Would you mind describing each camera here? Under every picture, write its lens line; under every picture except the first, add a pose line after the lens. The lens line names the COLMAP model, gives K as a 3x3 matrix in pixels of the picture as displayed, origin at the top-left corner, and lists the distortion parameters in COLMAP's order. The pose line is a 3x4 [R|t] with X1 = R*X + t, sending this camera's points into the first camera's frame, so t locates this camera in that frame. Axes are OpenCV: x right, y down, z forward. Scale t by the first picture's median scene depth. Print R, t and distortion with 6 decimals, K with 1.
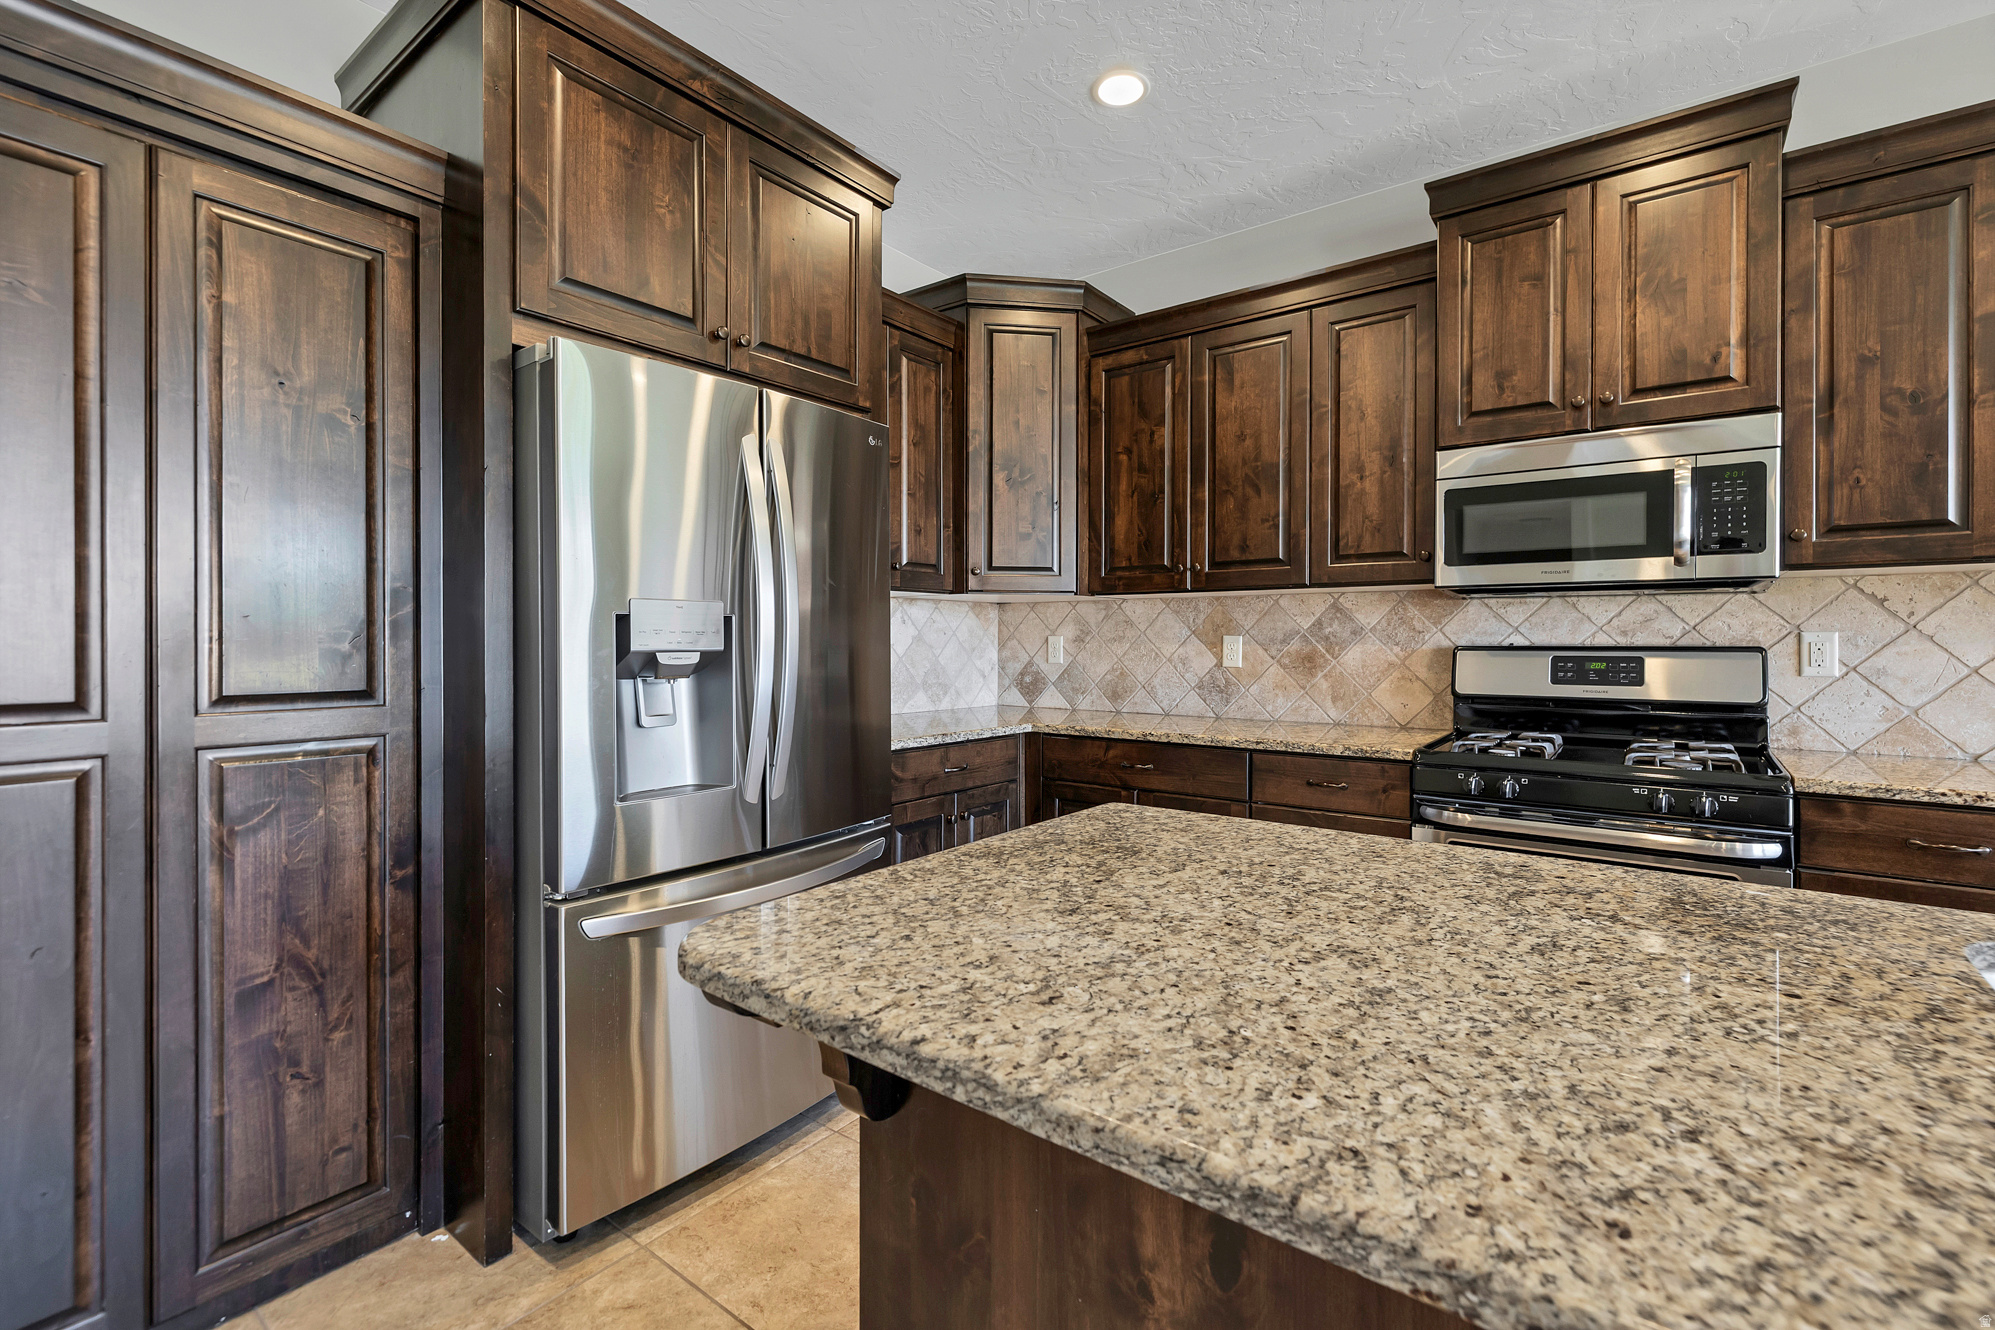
lens RADIAL K [[873.1, 0, 996.1], [0, 873.1, 653.5], [0, 0, 1]] dist [-0.001557, 0.000079]
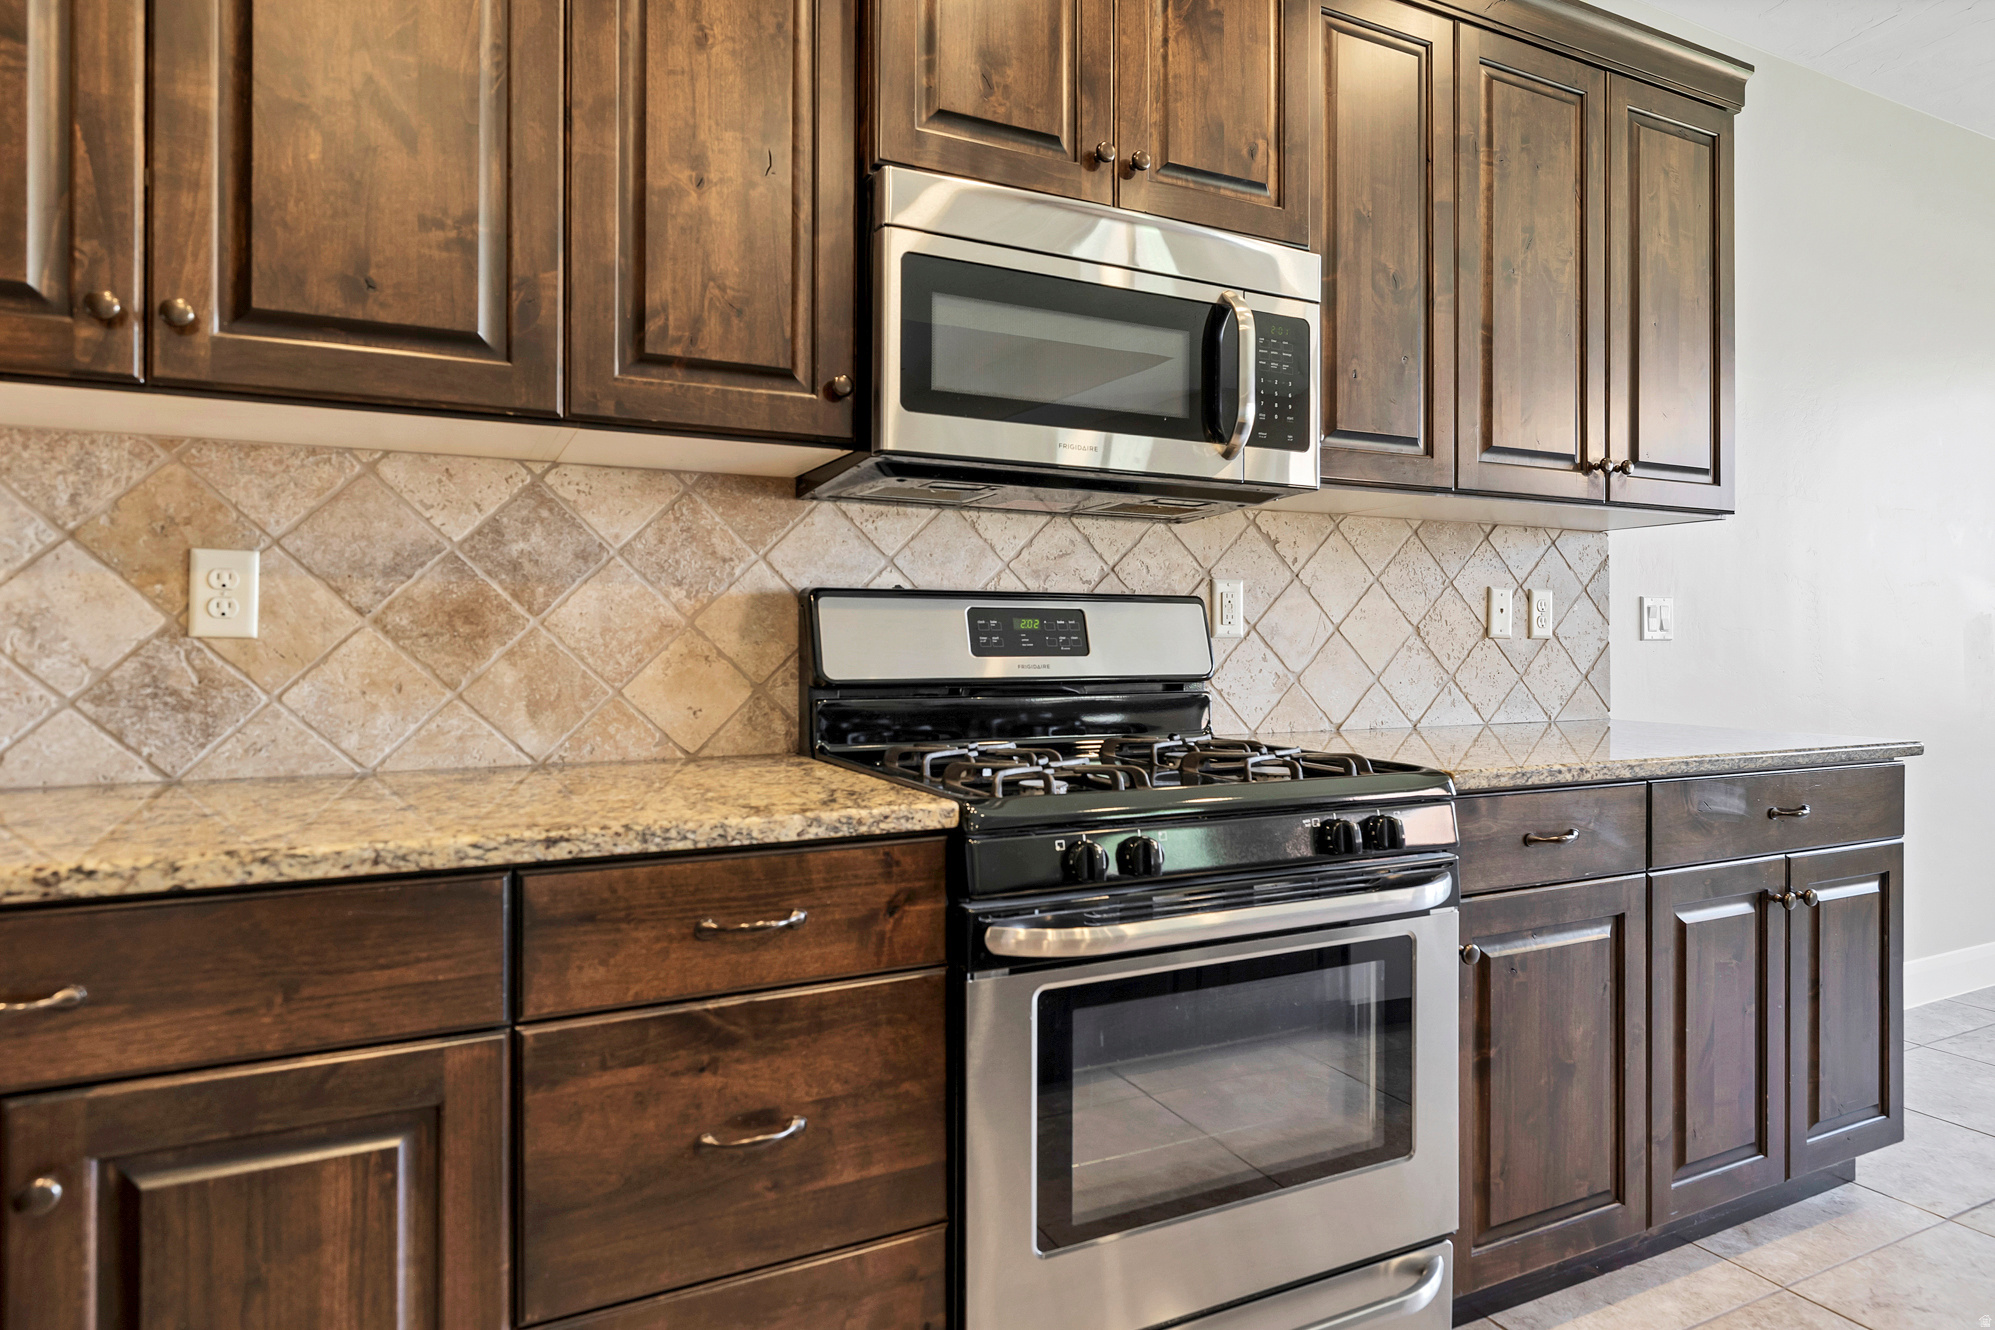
lens RADIAL K [[1087.7, 0, 997.0], [0, 1087.7, 649.5], [0, 0, 1]] dist [0.001419, 0.000491]
pose [[0.415038, -0.002355, 0.909801, -0.006789], [0.009276, 0.999956, -0.001643, 0.030412], [-0.909757, 0.009121, 0.415042, 0.654164]]
